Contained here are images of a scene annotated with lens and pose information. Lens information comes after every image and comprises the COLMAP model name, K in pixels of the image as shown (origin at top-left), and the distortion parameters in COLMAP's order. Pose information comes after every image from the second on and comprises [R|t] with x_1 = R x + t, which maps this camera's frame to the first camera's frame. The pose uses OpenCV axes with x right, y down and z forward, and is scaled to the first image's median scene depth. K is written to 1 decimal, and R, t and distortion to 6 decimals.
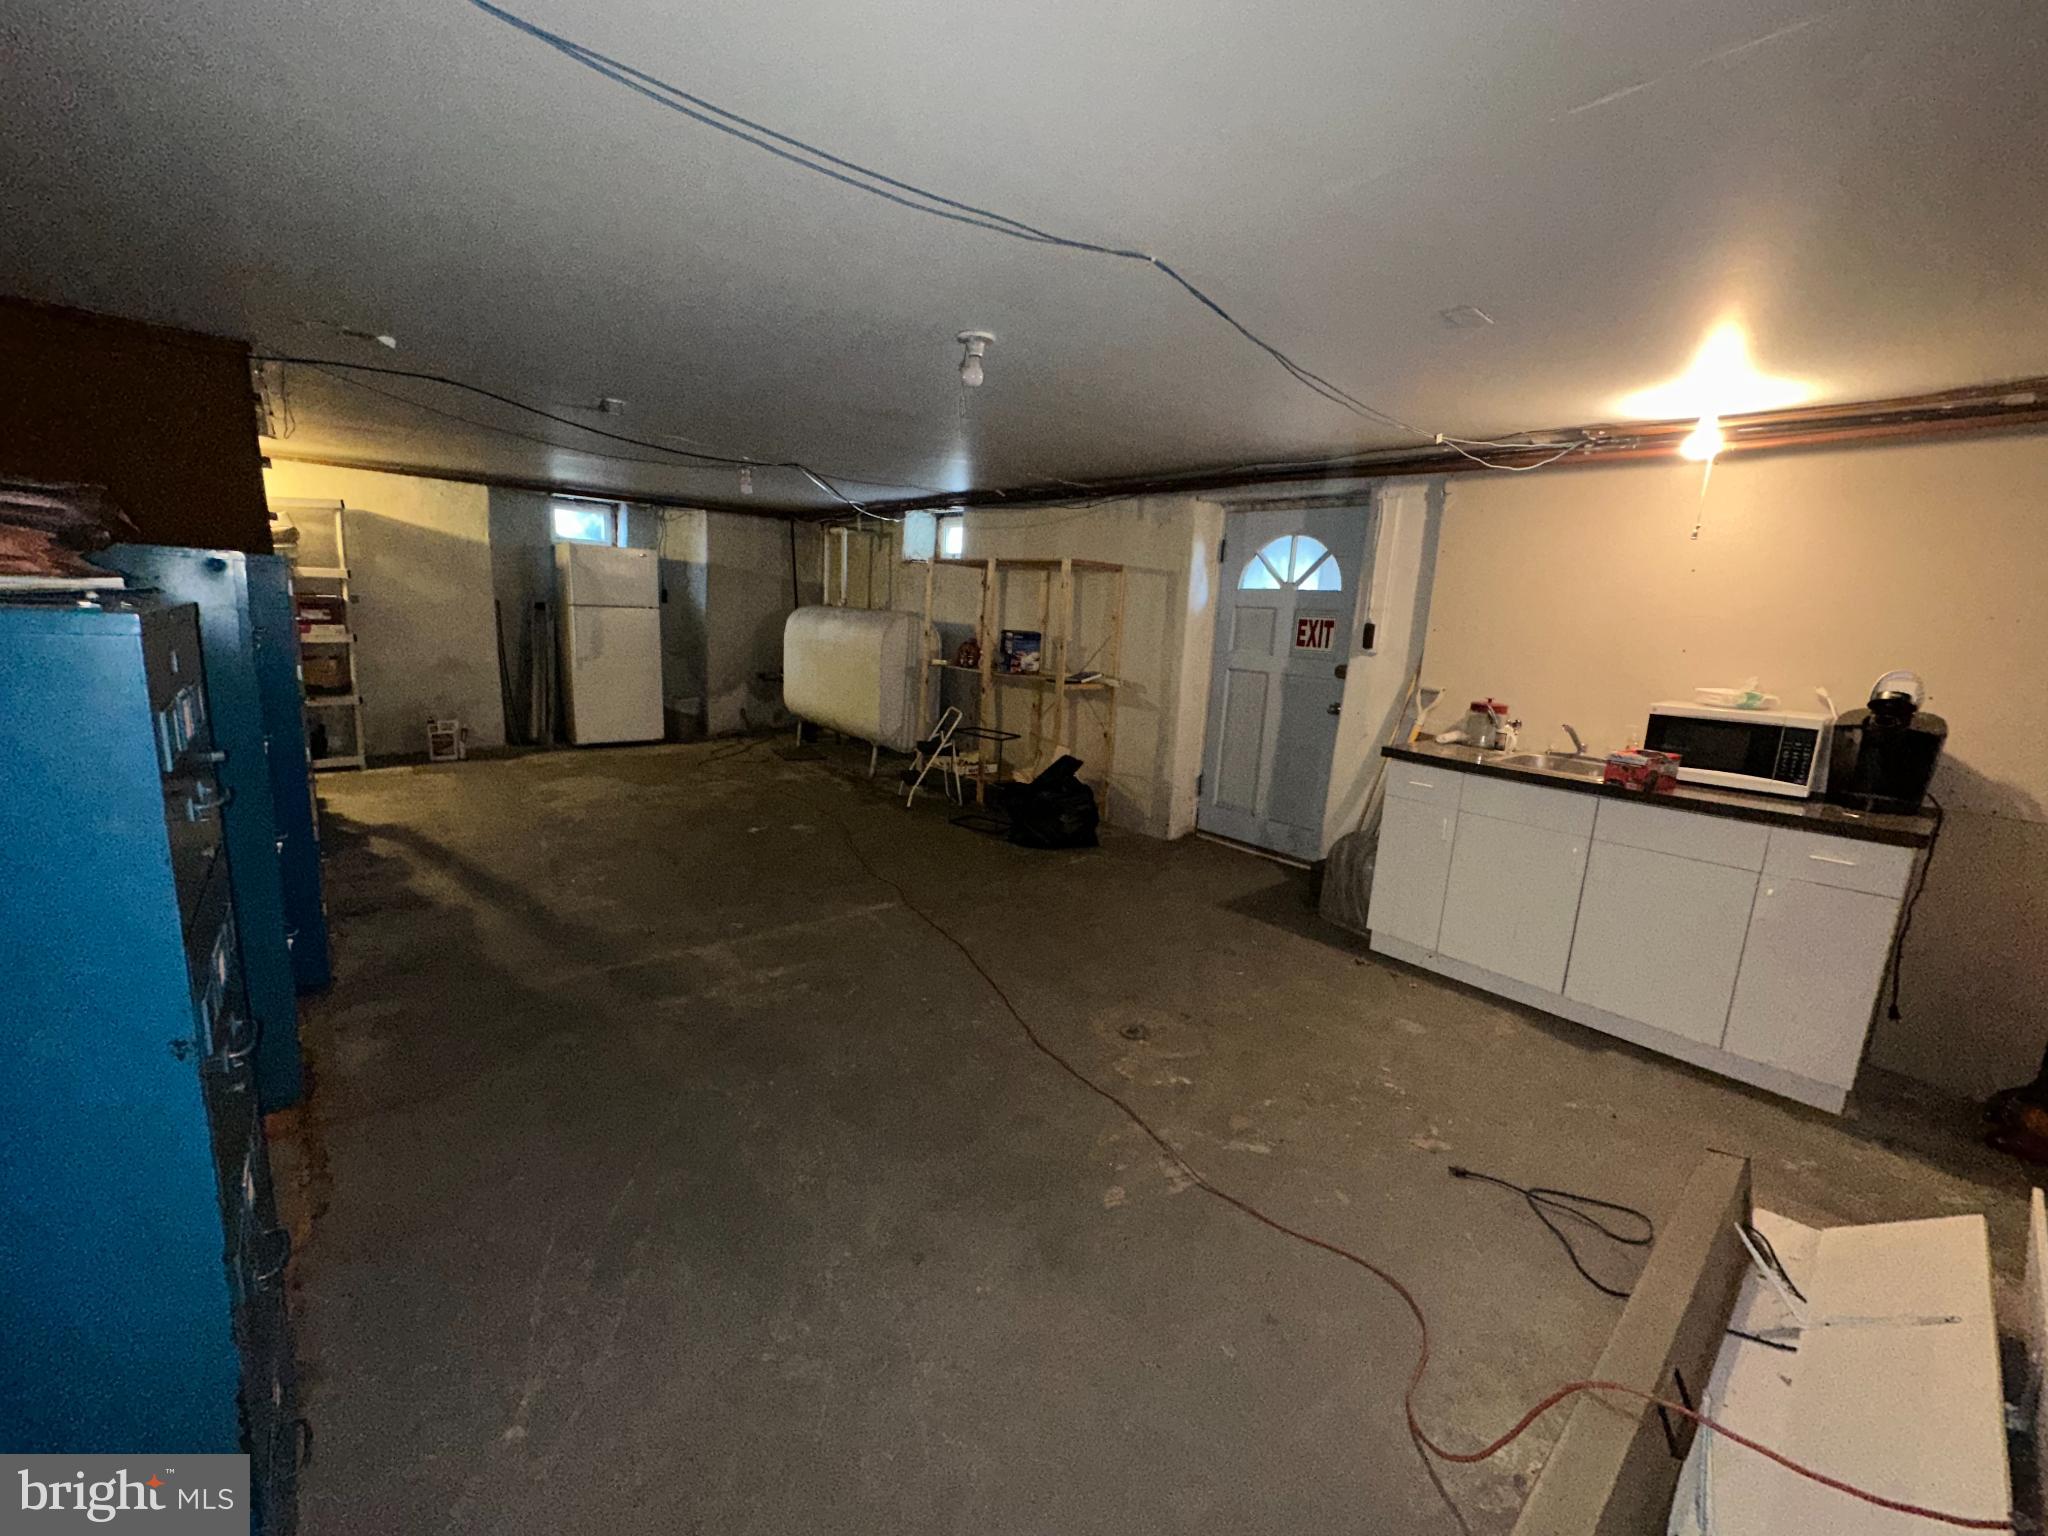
lens RADIAL K [[812.6, 0, 1025.6], [0, 812.6, 769.1], [0, 0, 1]] dist [0.001861, -0.000598]
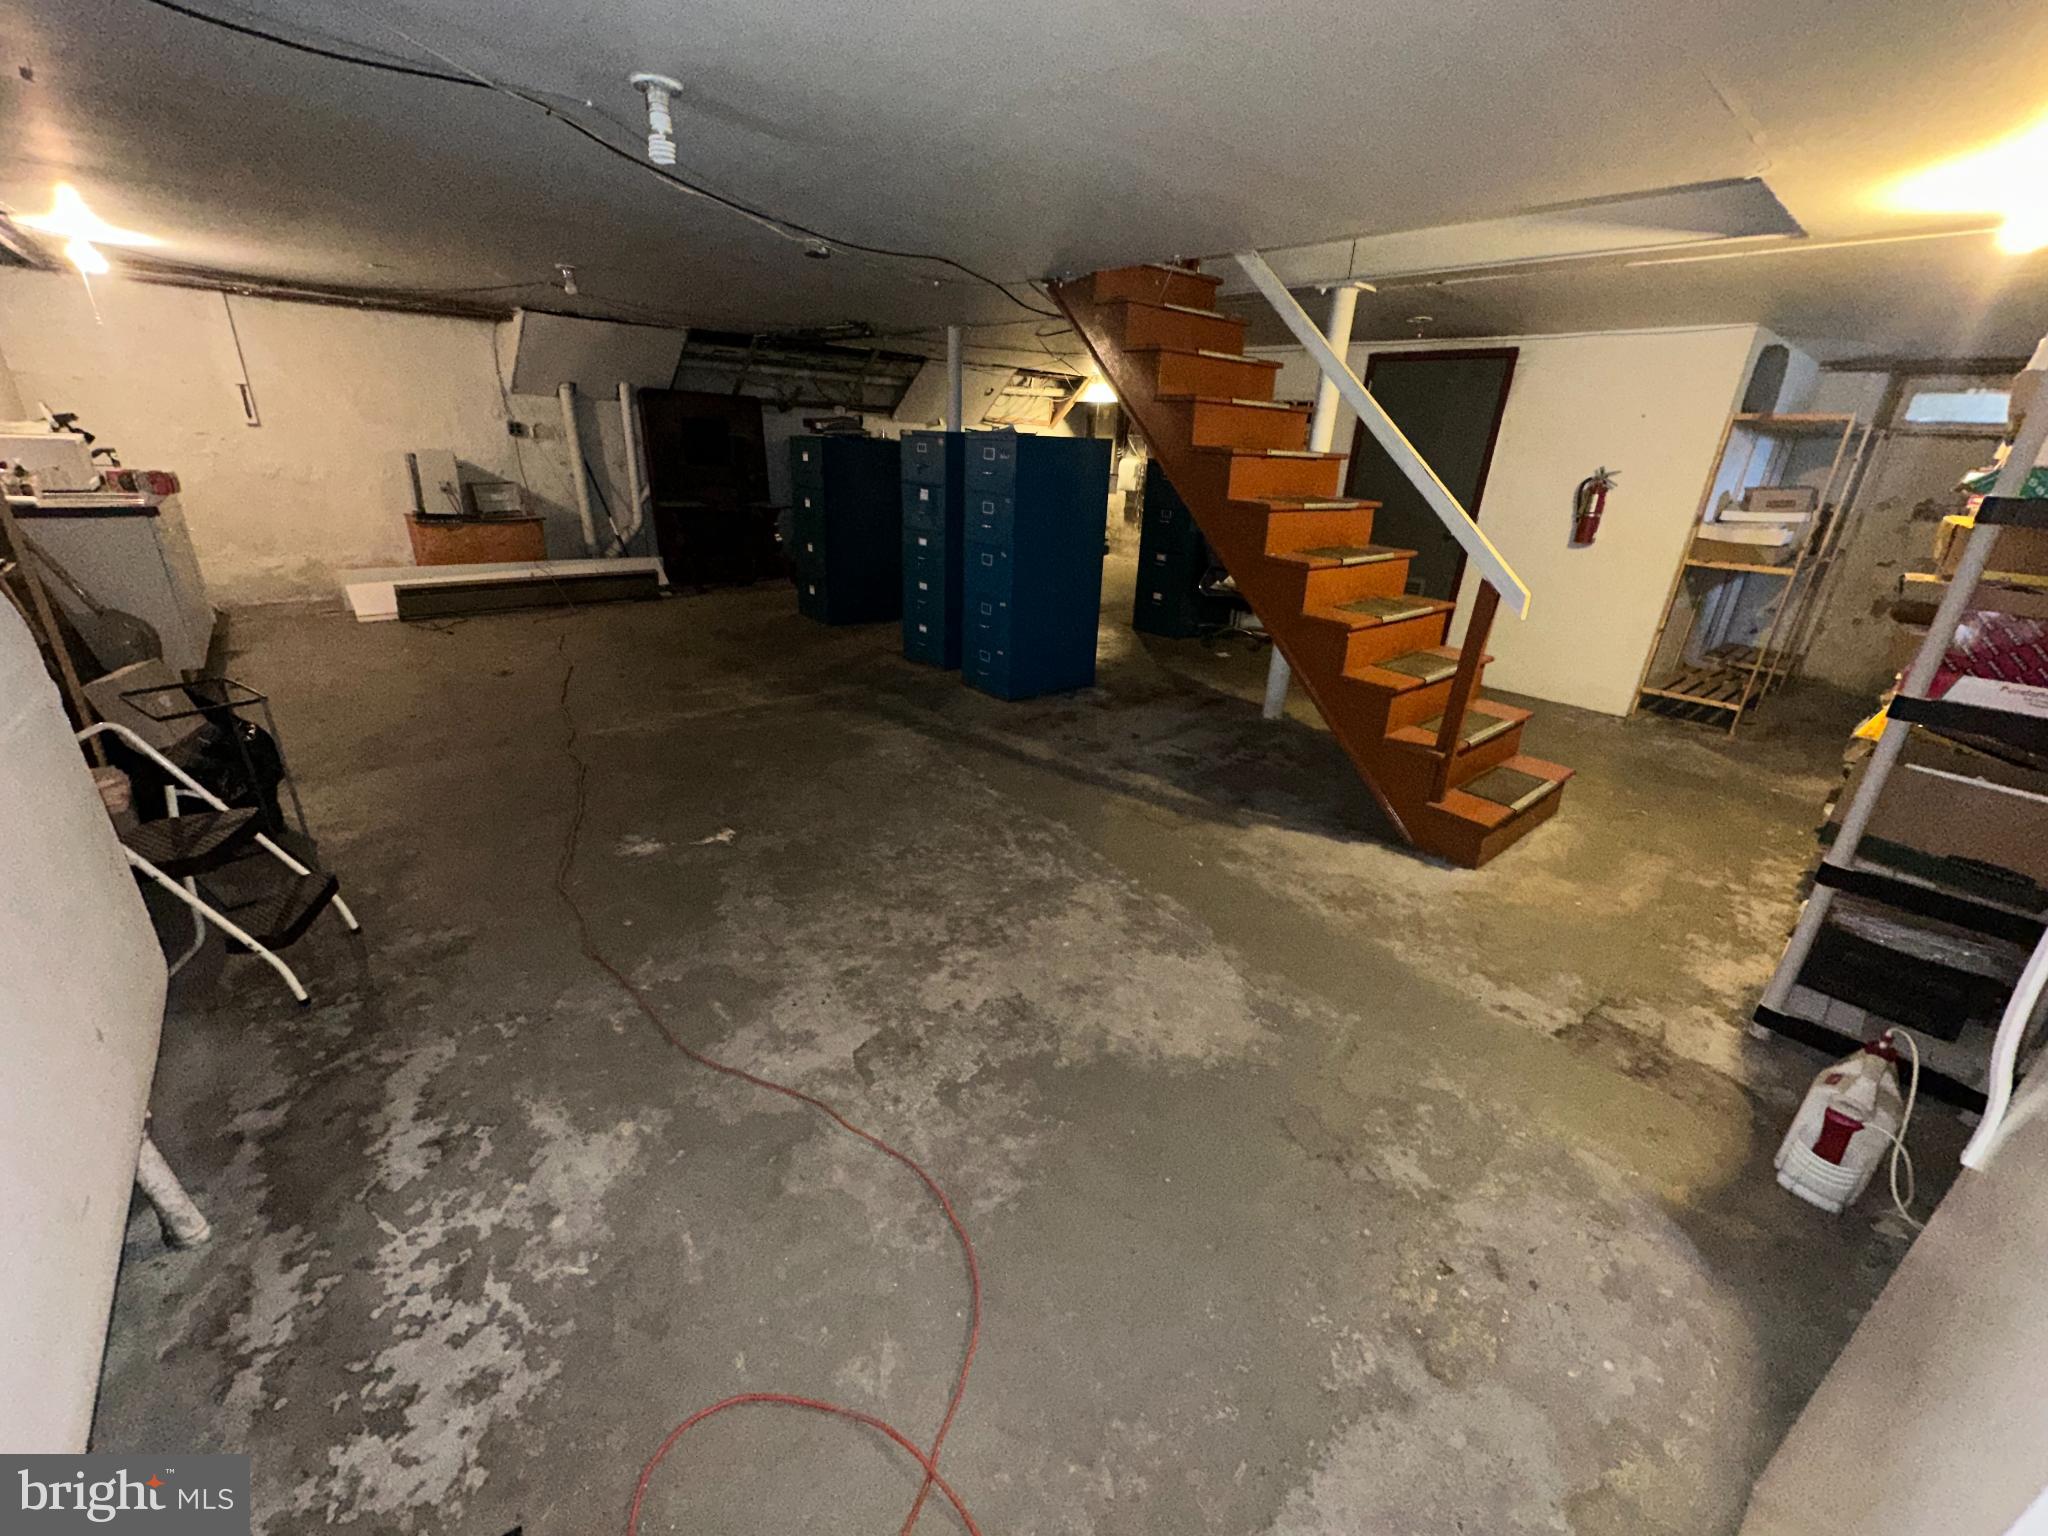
lens RADIAL K [[812.6, 0, 1024.2], [0, 812.6, 770.1], [0, 0, 1]] dist [0.001861, -0.000598]
pose [[-0.994264, -0.094284, -0.050503, -0.609170], [-0.106712, 0.842440, 0.528117, -0.363232], [-0.007247, 0.530476, -0.847669, 1.741905]]
